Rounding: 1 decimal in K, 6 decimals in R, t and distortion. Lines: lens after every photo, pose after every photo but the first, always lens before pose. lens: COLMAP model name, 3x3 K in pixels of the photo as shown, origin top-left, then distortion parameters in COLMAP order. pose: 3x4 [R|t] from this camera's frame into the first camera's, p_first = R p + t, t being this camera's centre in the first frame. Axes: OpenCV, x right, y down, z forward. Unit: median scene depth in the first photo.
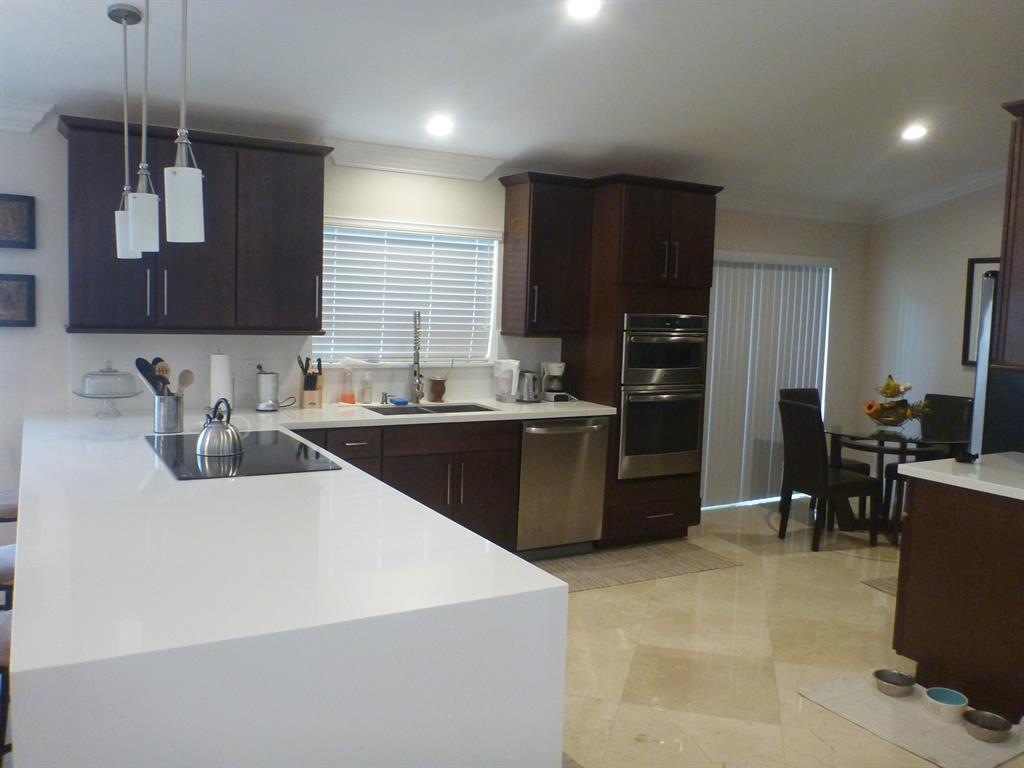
lens RADIAL K [[840.7, 0, 512.7], [0, 840.7, 382.0], [0, 0, 1]] dist [-0.026905, -0.006080]
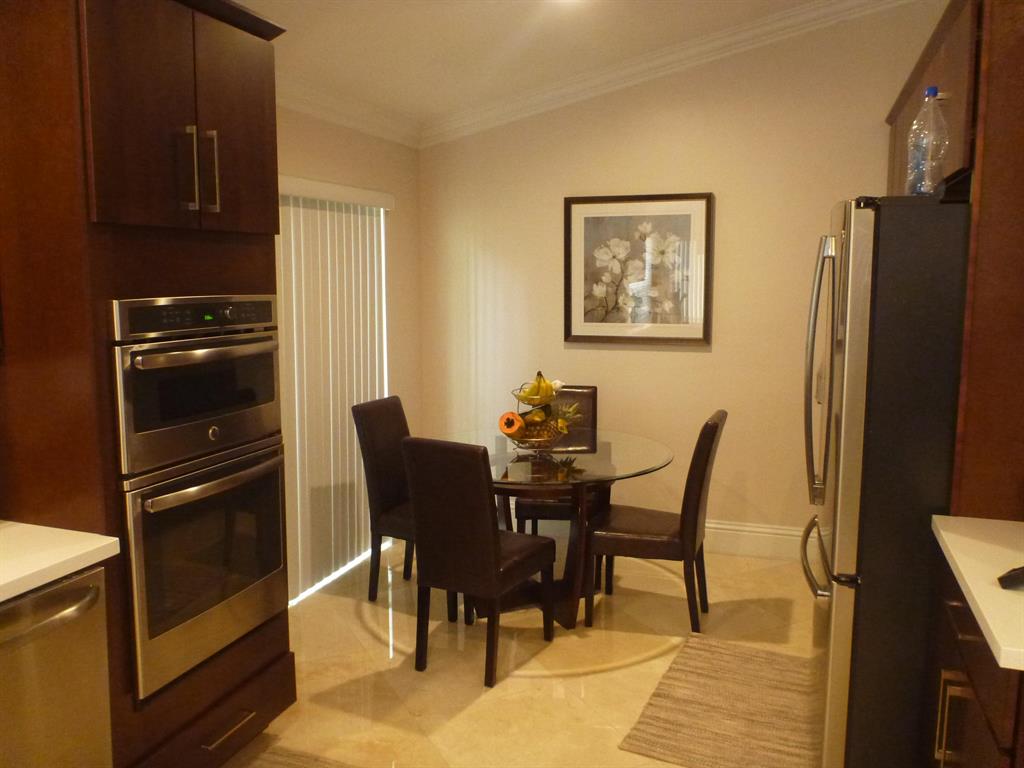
lens RADIAL K [[840.7, 0, 510.1], [0, 840.7, 386.9], [0, 0, 1]] dist [-0.026905, -0.006080]
pose [[0.756295, -0.114740, 0.644090, 0.016584], [0.080402, 0.993339, 0.082548, -0.057789], [-0.649271, -0.010645, 0.760483, 0.574253]]
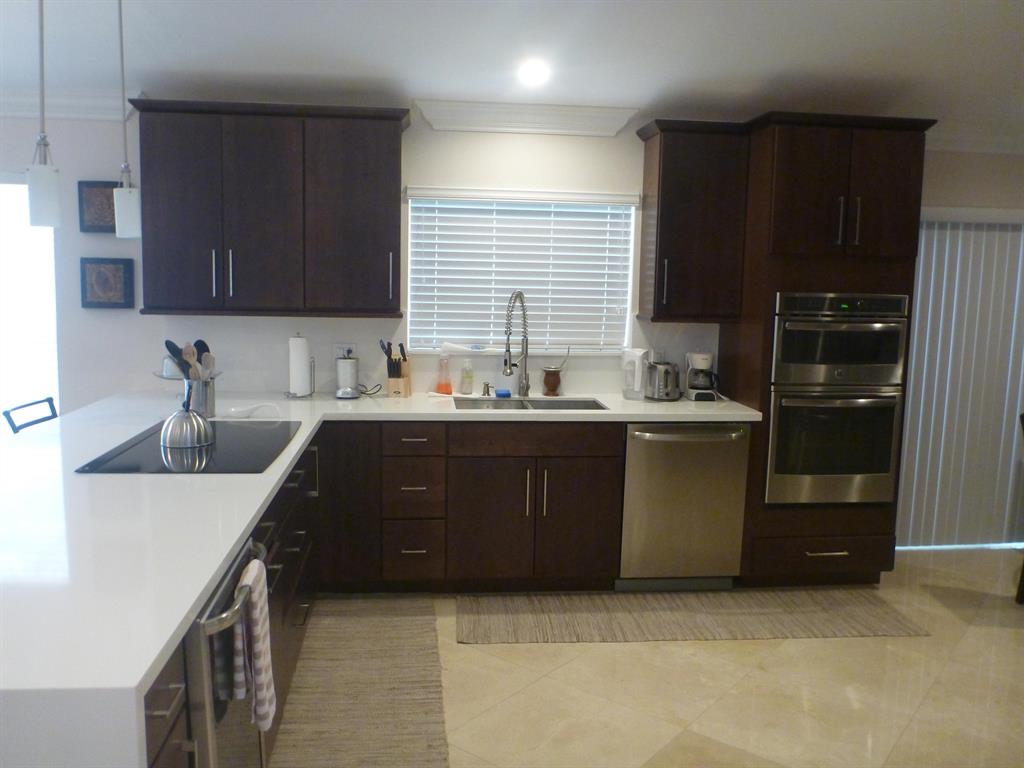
lens RADIAL K [[840.7, 0, 512.1], [0, 840.7, 382.7], [0, 0, 1]] dist [-0.026905, -0.006080]
pose [[0.914827, 0.036951, -0.402153, 0.222445], [-0.028016, 0.999213, 0.028079, -0.012830], [0.402874, -0.014421, 0.915142, 0.186796]]
